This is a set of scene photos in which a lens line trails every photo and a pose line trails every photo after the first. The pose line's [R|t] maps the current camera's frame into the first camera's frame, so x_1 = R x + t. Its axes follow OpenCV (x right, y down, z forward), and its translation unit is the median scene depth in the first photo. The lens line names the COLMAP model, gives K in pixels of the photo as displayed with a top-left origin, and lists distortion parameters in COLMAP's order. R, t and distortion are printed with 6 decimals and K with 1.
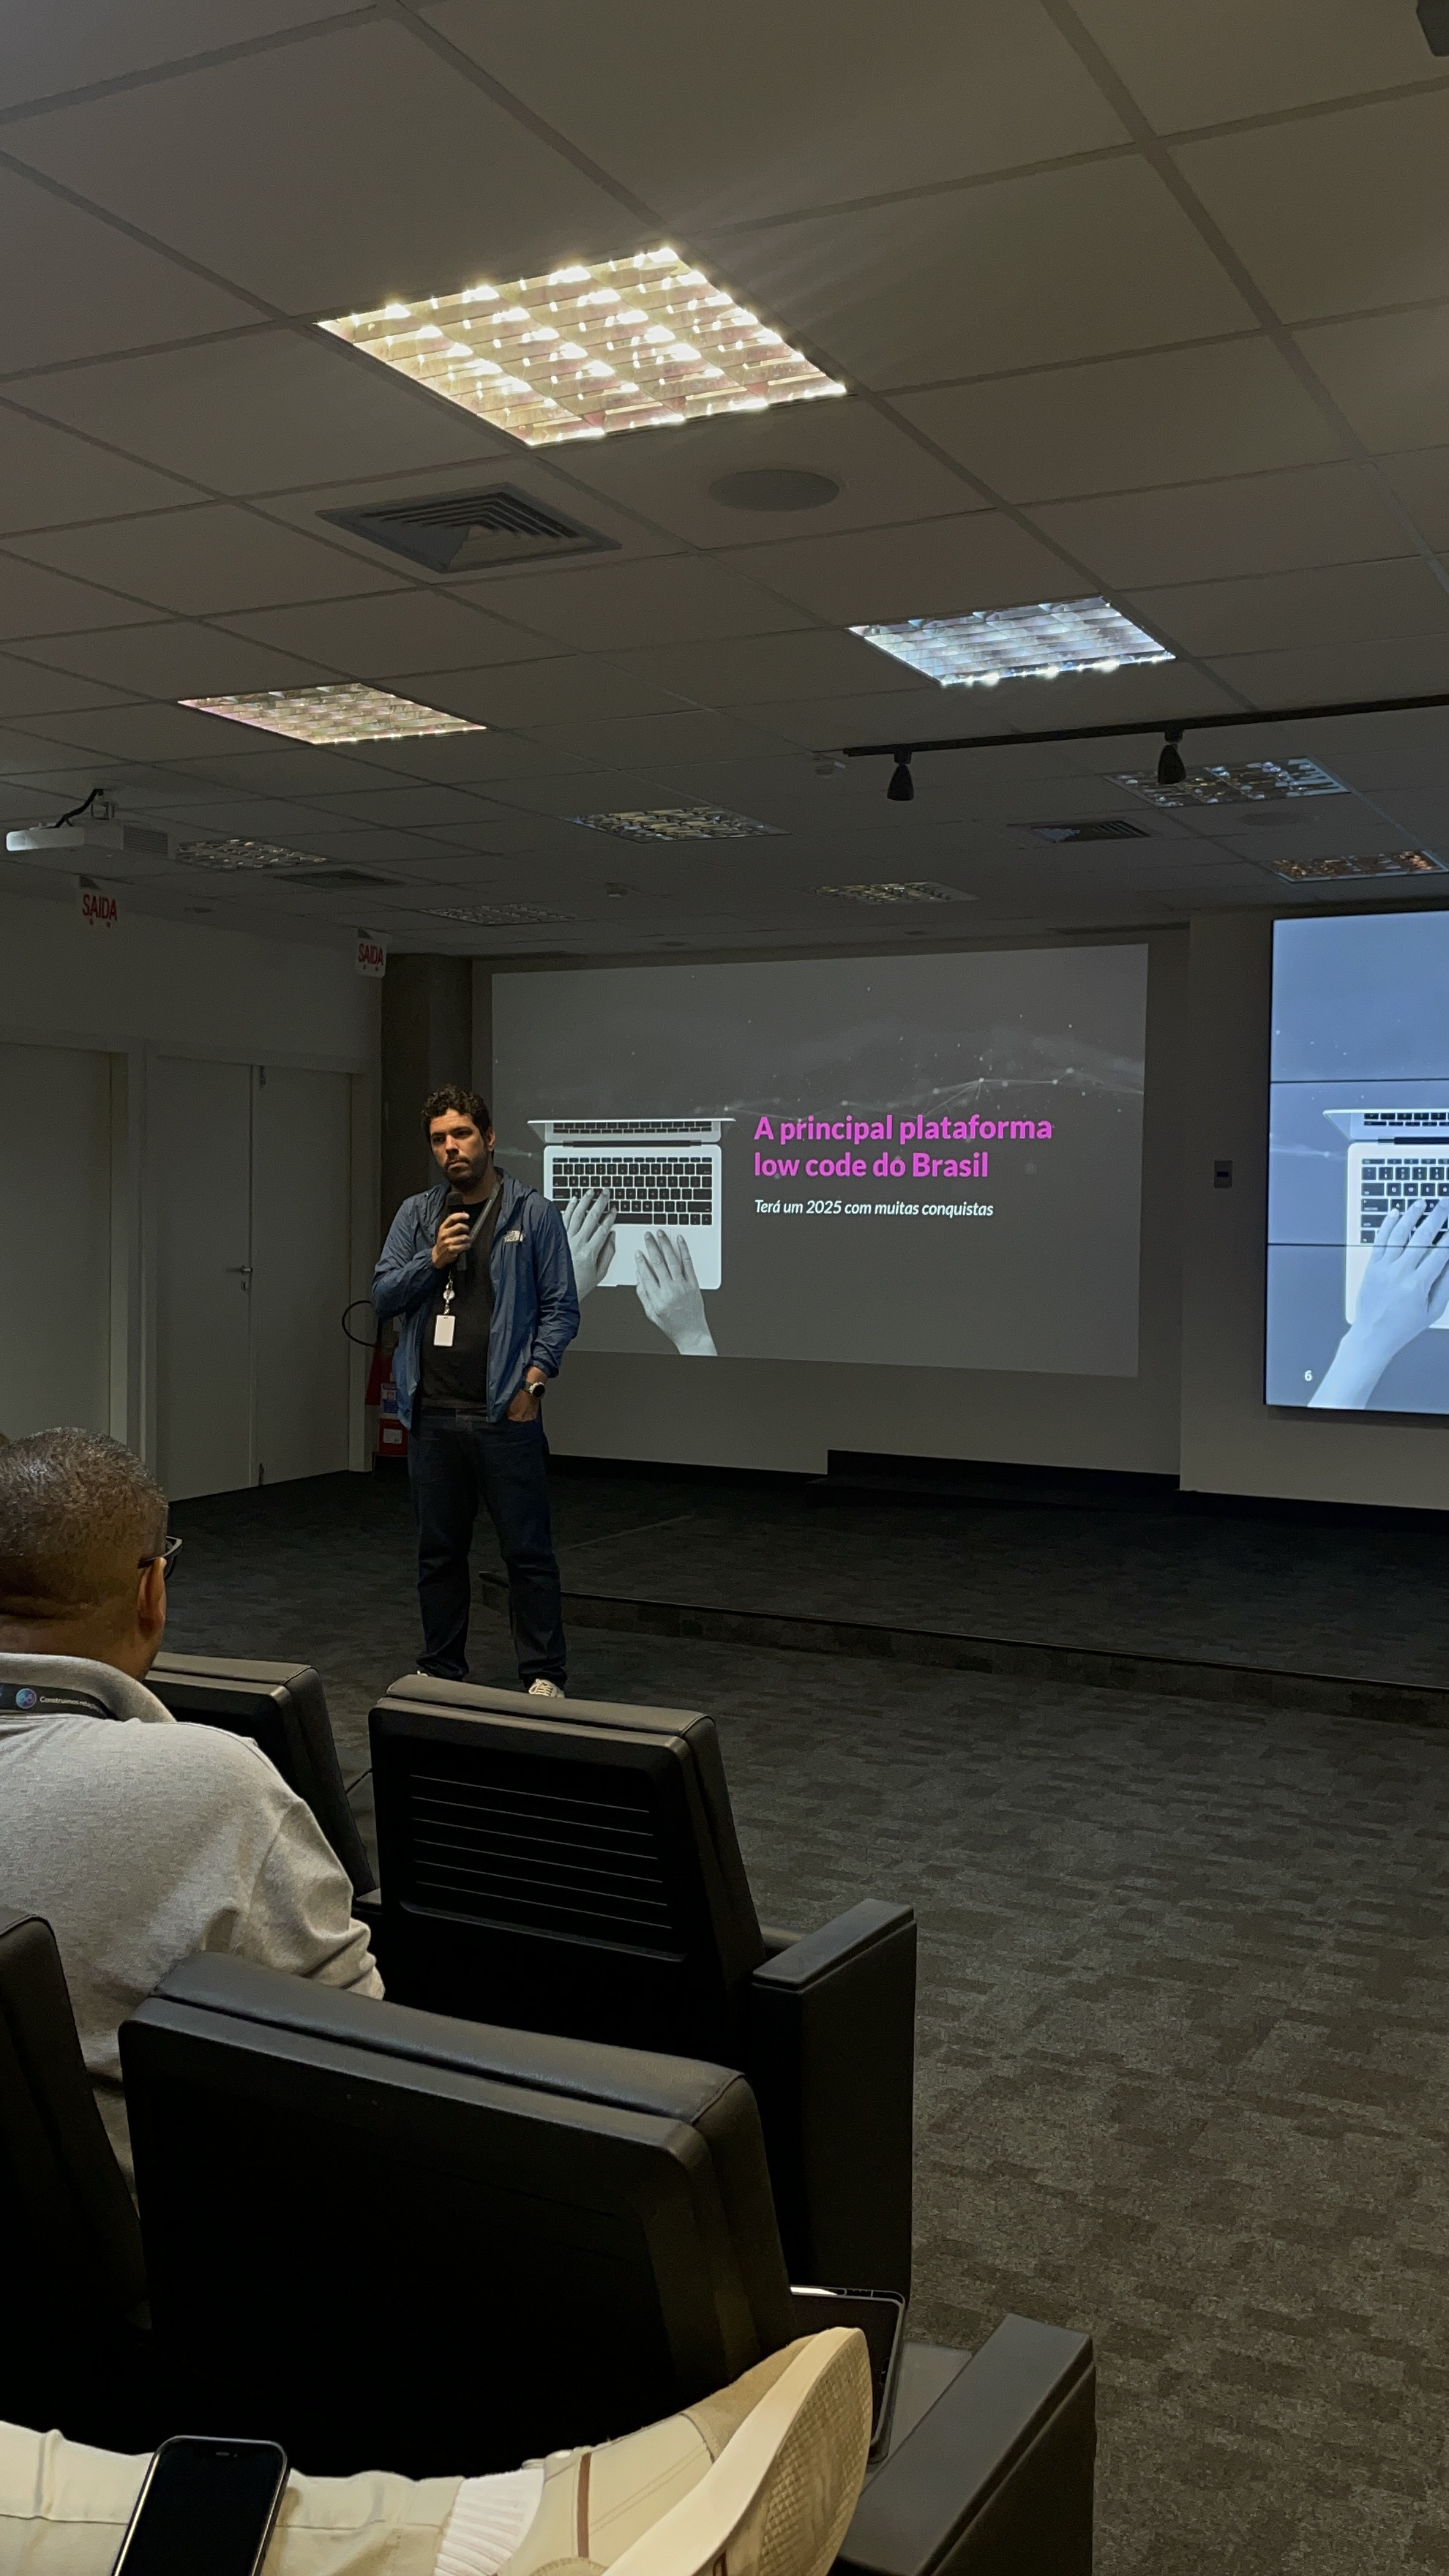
lens RADIAL K [[2250.4, 0, 723.1], [0, 2250.4, 1283.5], [0, 0, 1]] dist [0.084171, -0.022849]
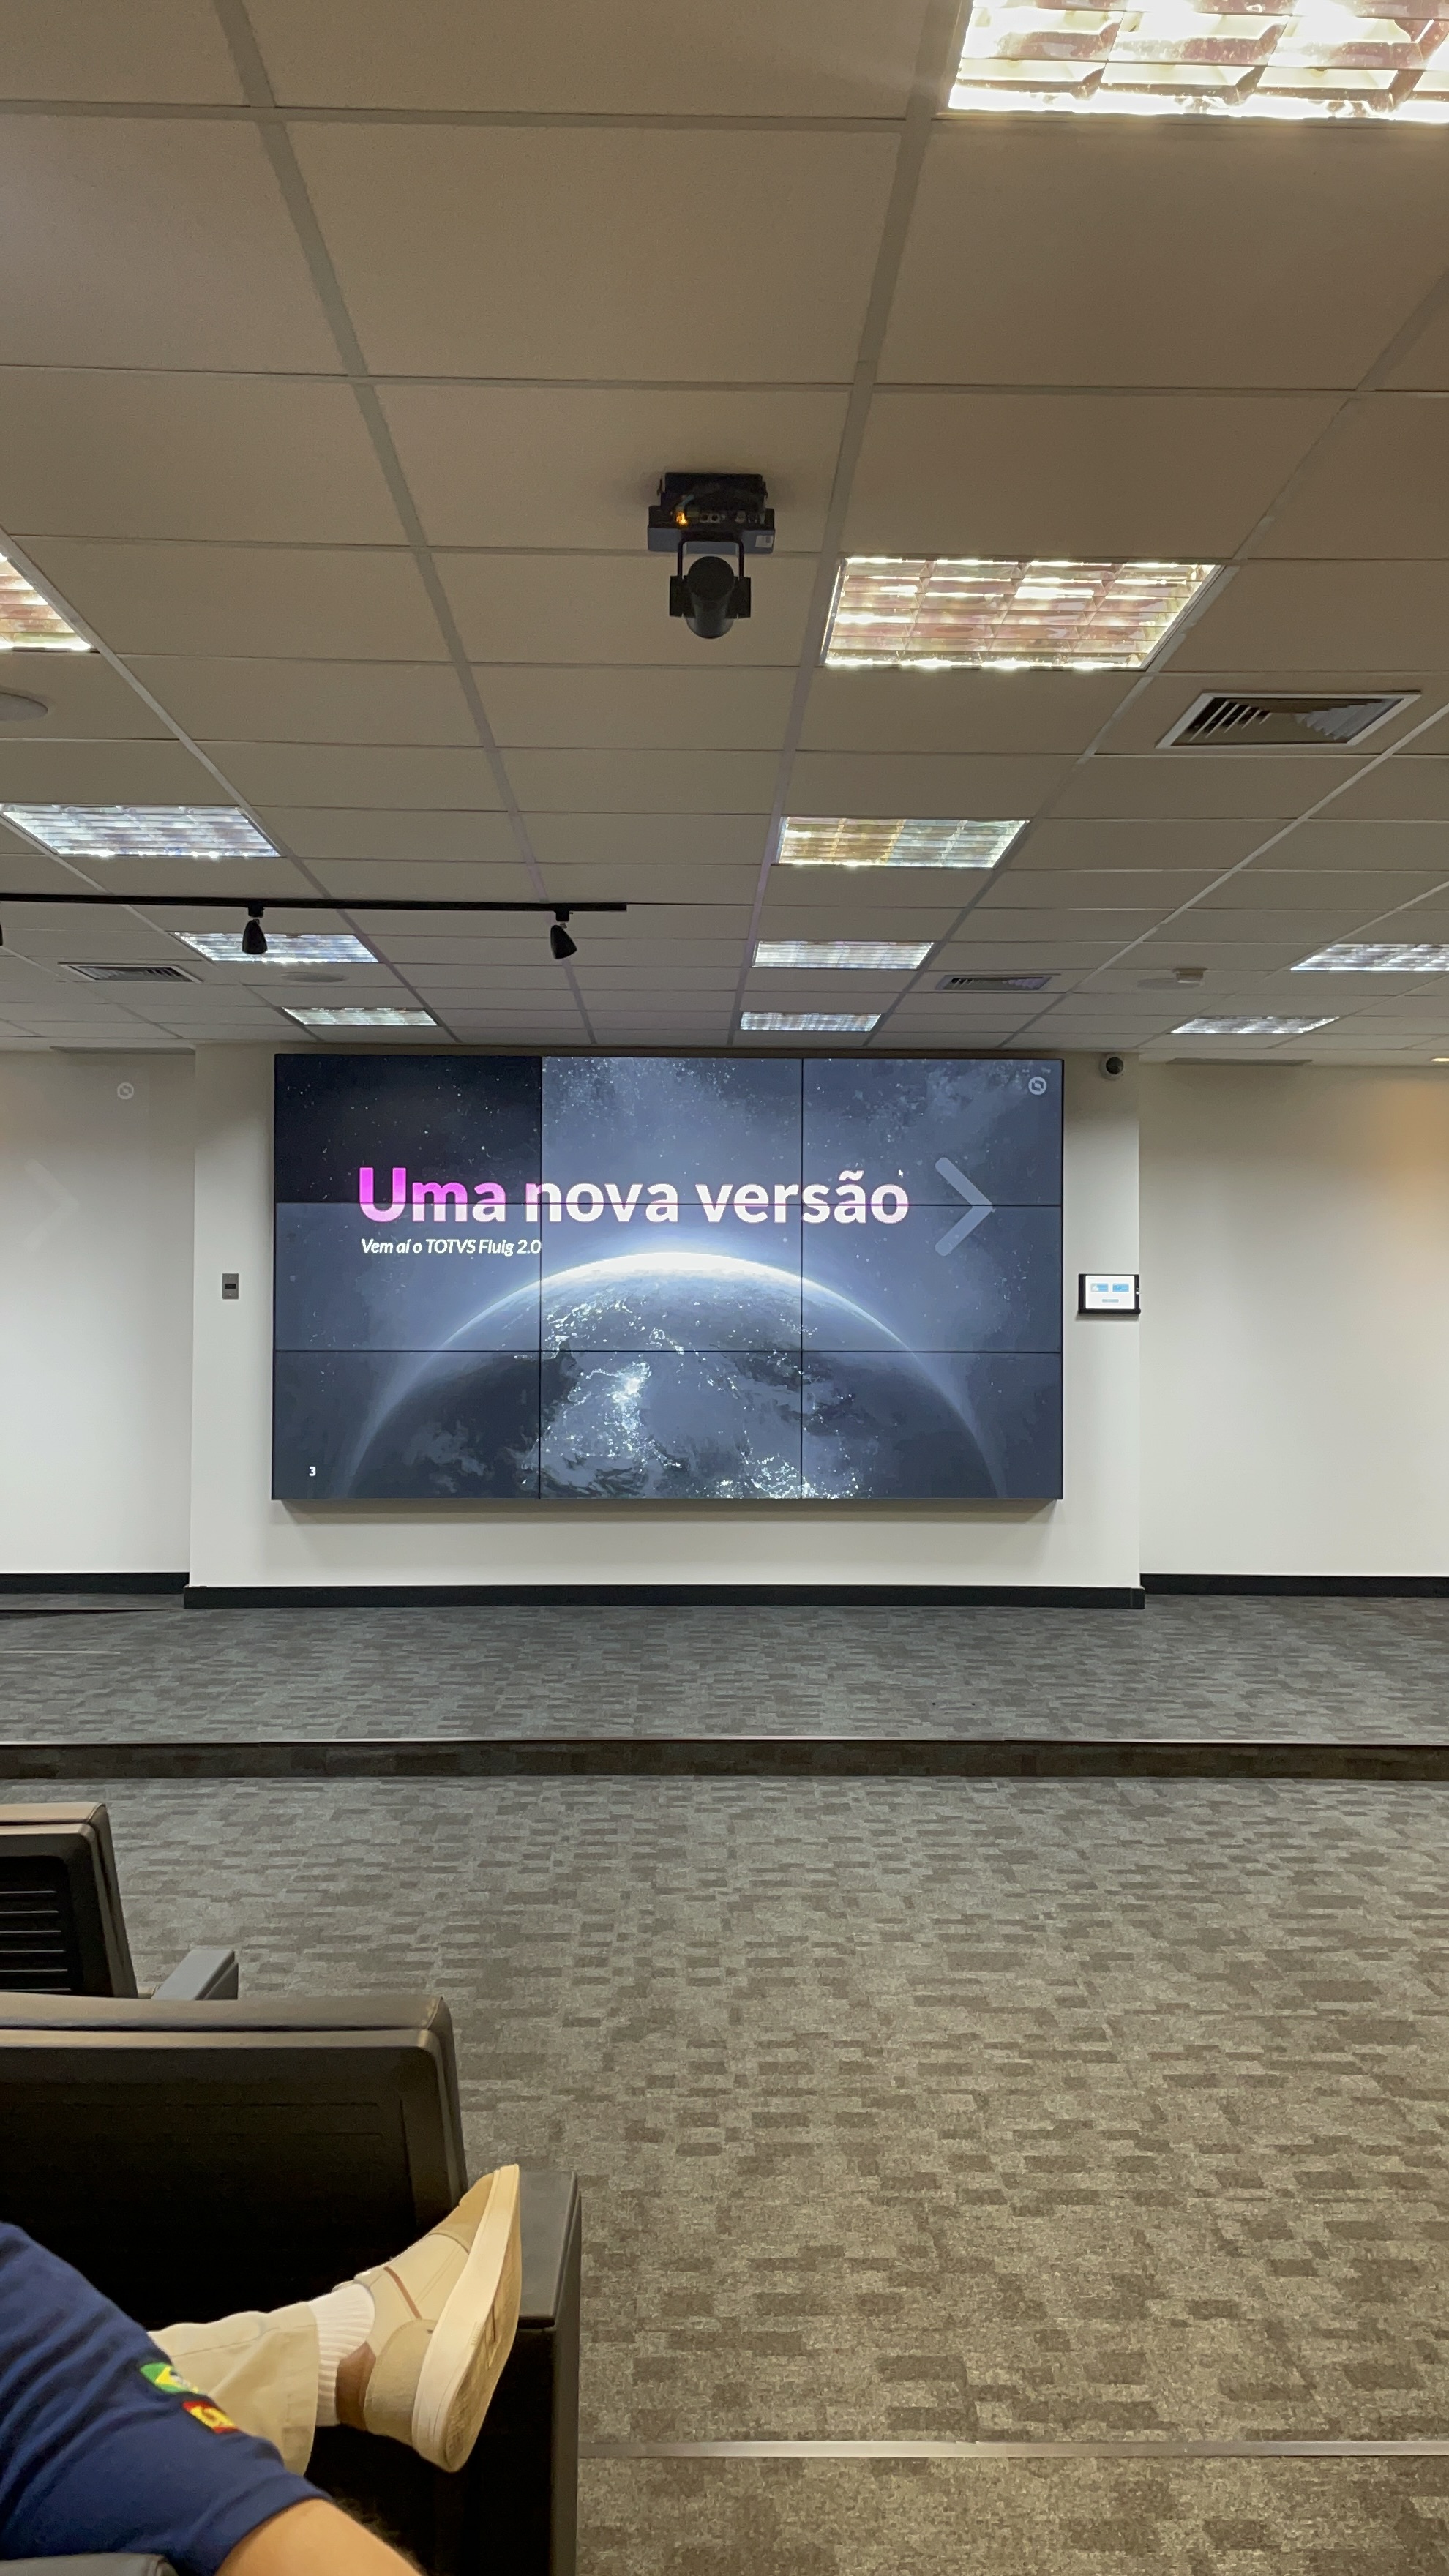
lens RADIAL K [[2250.4, 0, 734.9], [0, 2250.4, 1291.6], [0, 0, 1]] dist [0.084171, -0.022849]
pose [[0.880668, -0.008741, 0.473654, -0.136650], [0.025817, 0.999229, -0.029562, -0.015329], [-0.473030, 0.038263, 0.880215, -0.102367]]
